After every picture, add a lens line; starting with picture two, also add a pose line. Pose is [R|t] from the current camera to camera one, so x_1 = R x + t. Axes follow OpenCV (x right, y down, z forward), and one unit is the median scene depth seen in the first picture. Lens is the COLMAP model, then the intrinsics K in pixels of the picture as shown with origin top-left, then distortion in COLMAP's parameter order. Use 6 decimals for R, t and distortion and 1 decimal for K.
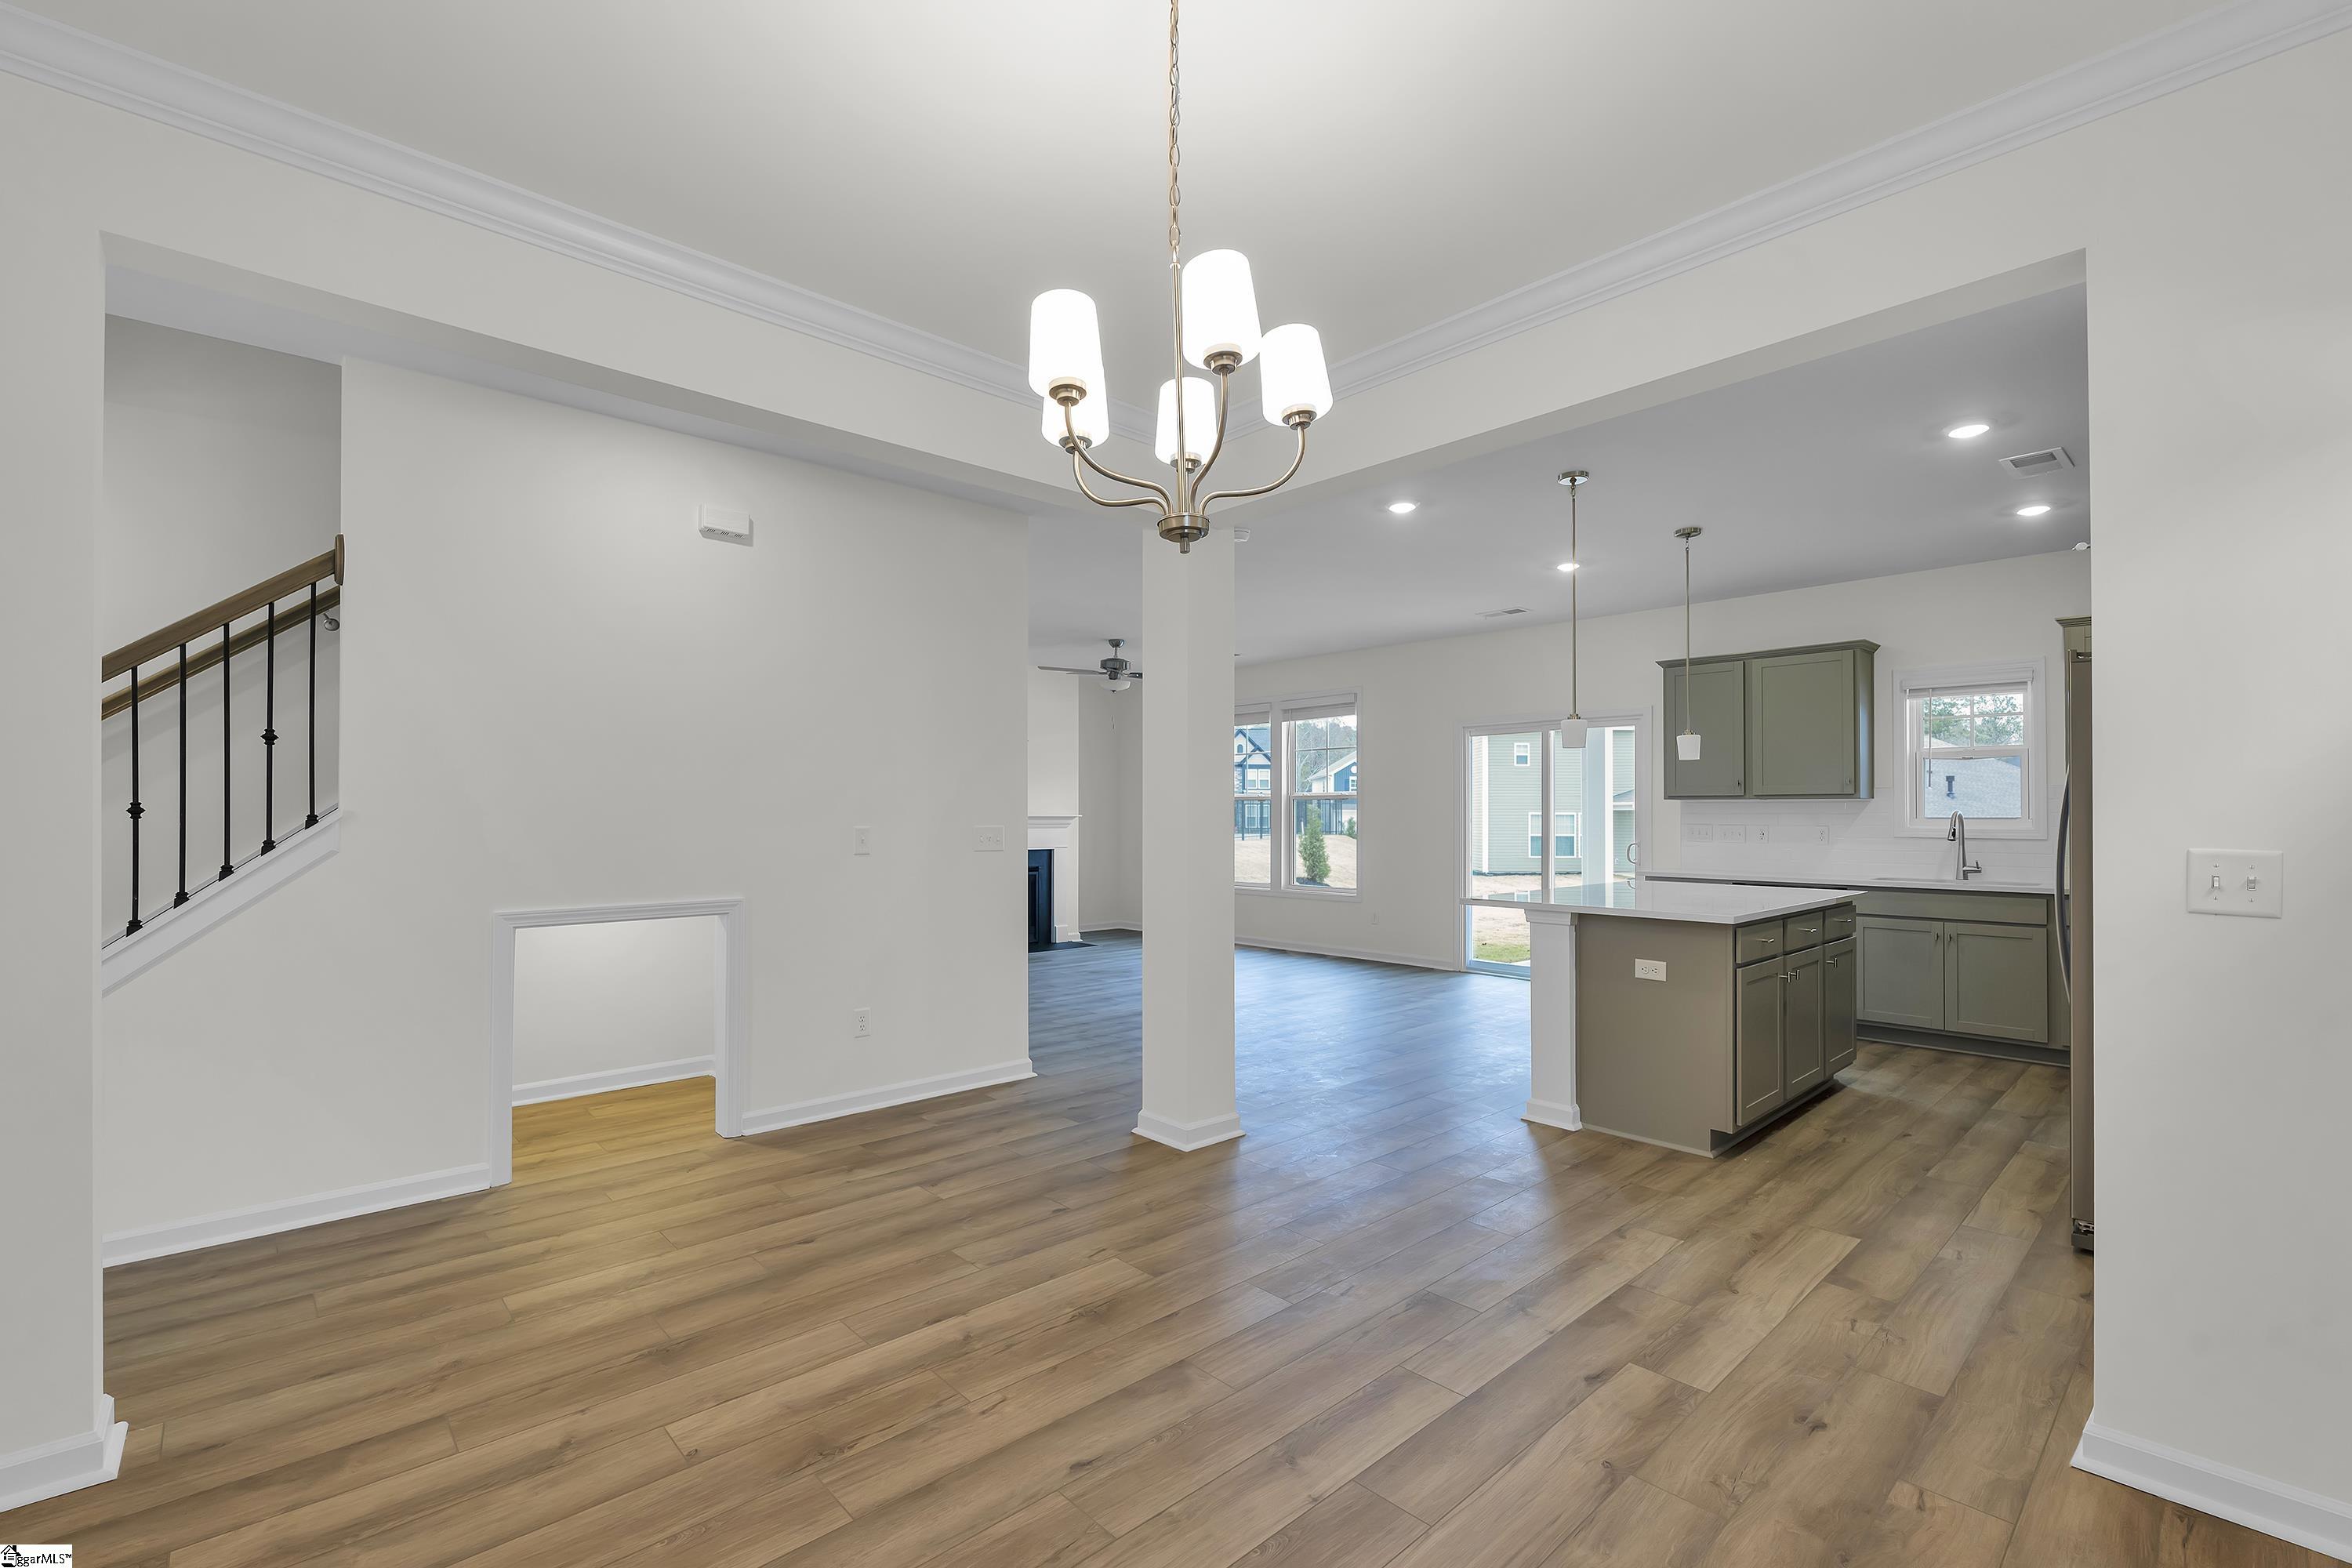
lens RADIAL K [[1020.0, 0, 1152.6], [0, 1020.0, 796.4], [0, 0, 1]] dist [-0.008310, -0.000413]
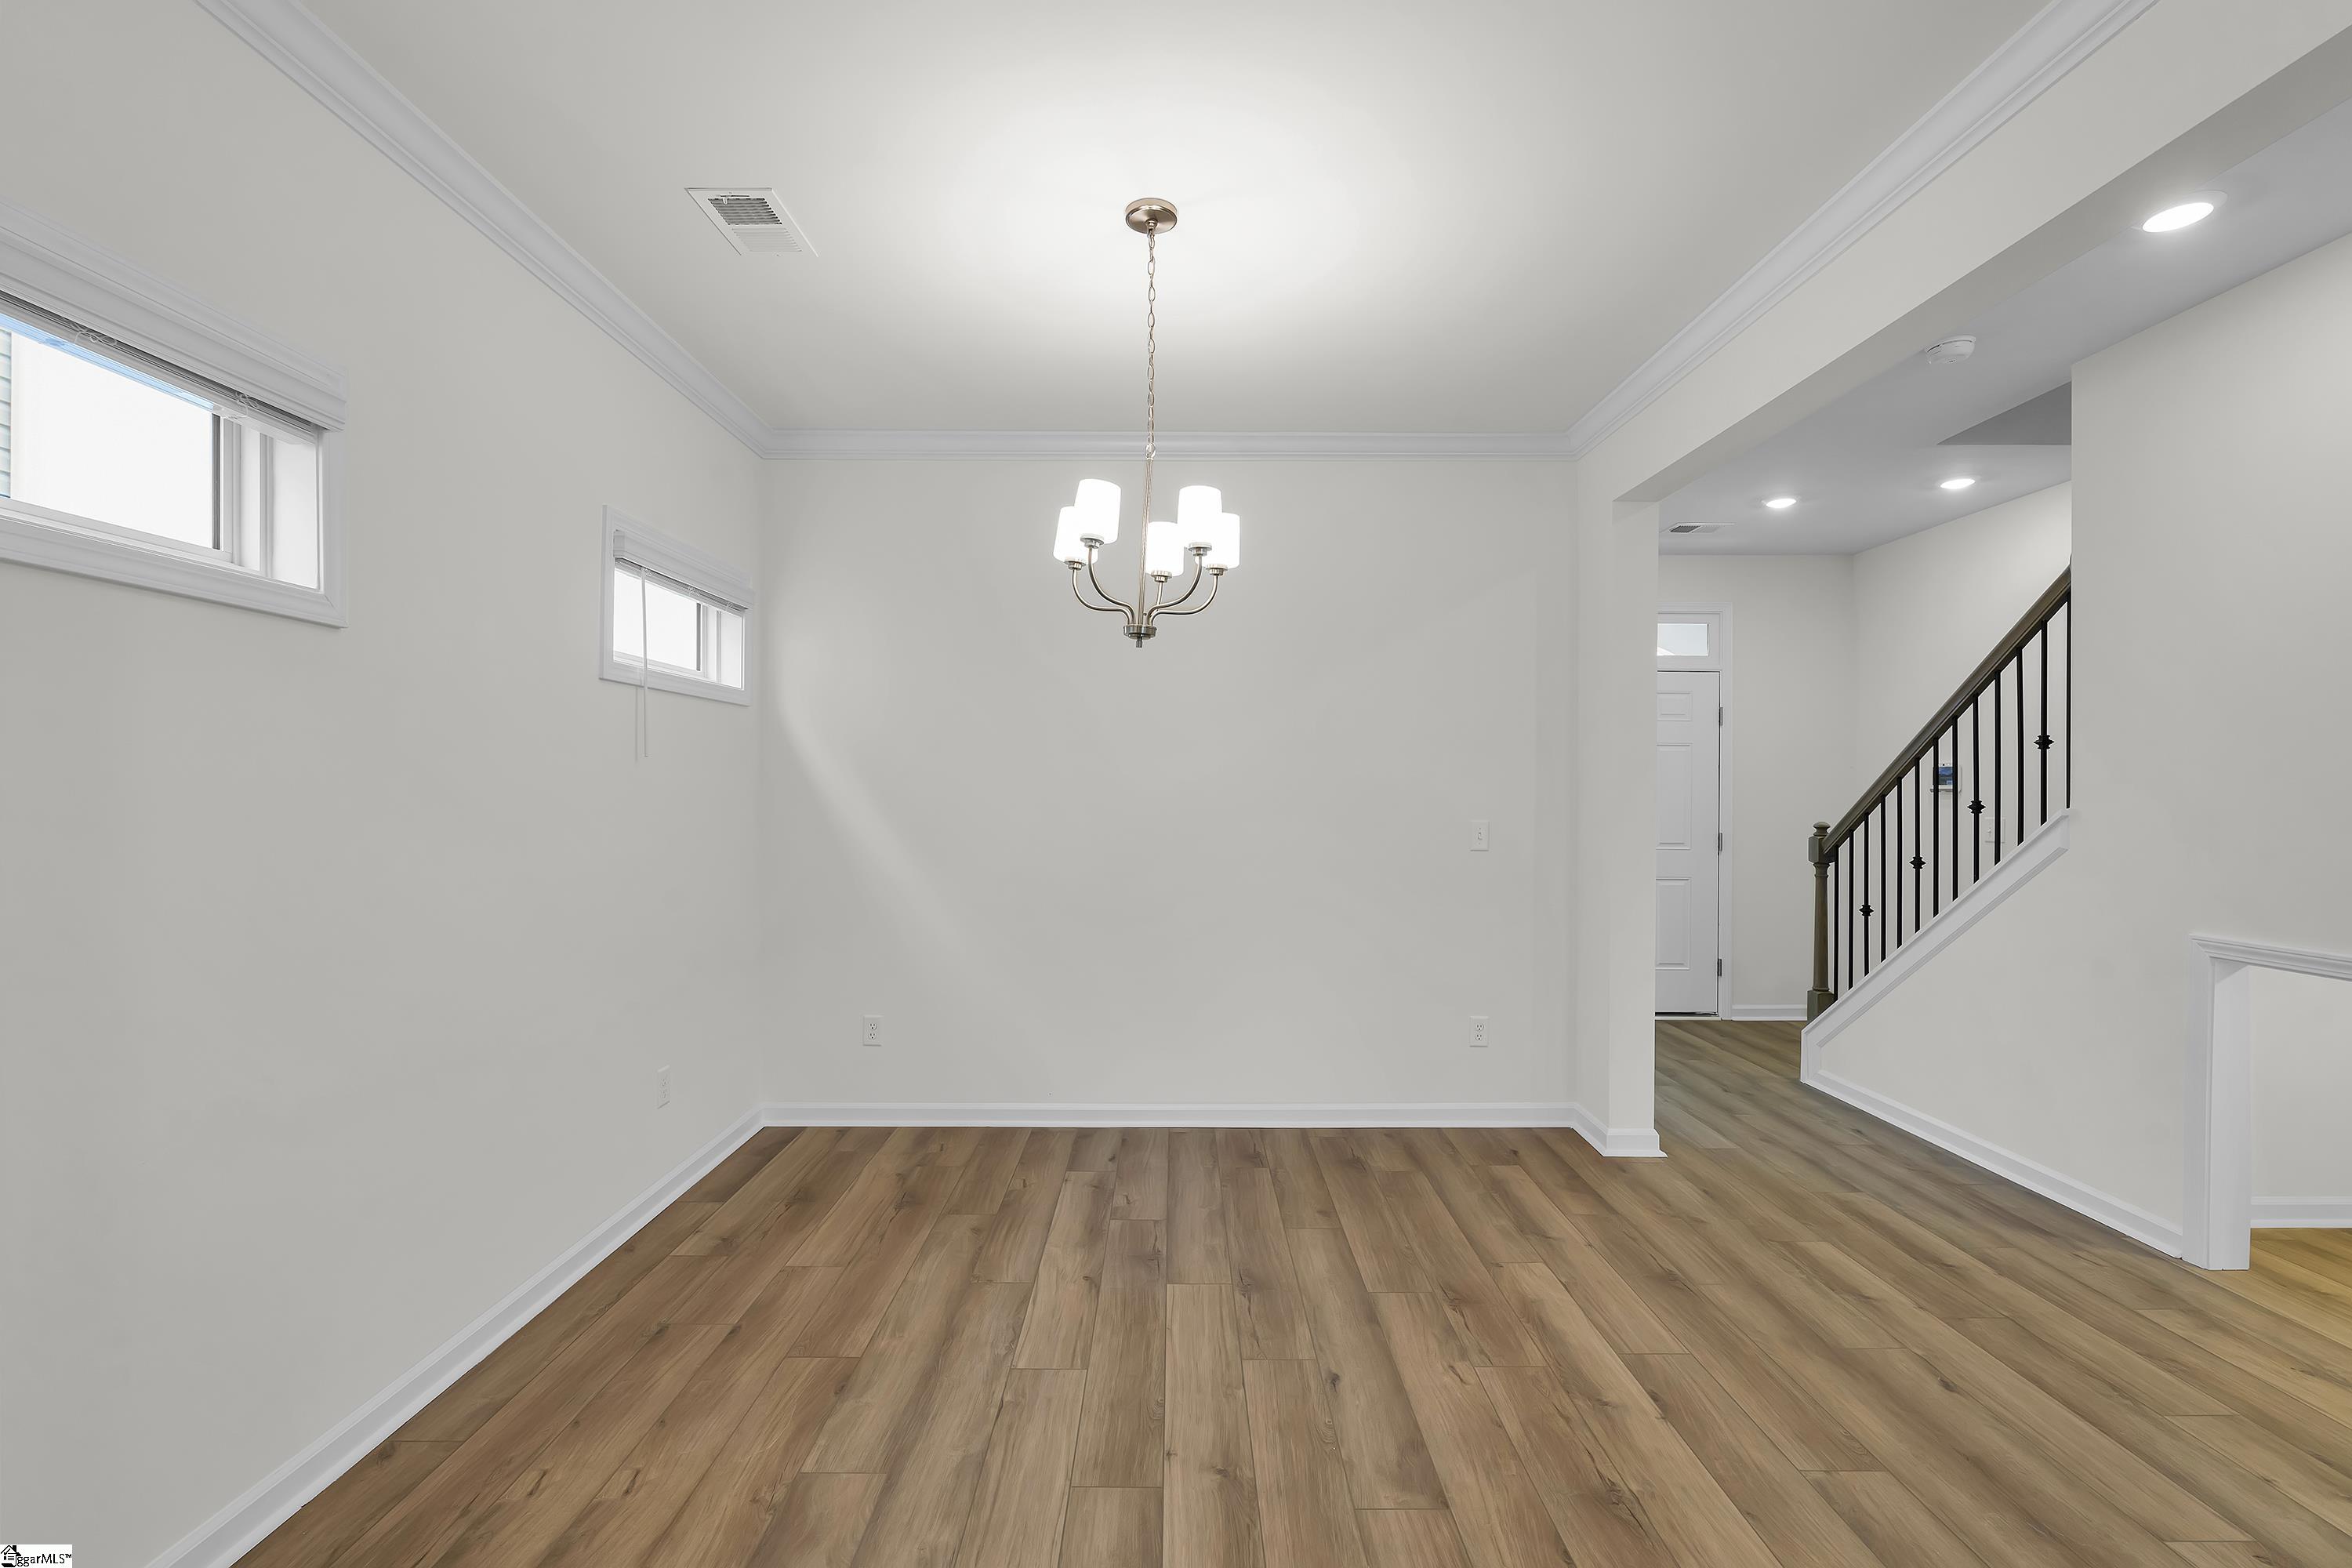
lens RADIAL K [[1020.0, 0, 1179.8], [0, 1020.0, 781.1], [0, 0, 1]] dist [-0.008310, -0.000413]
pose [[-0.659195, -0.008516, -0.751924, 0.768649], [0.004535, 0.999873, -0.015300, -0.000235], [0.751959, -0.013496, -0.659072, 1.375244]]
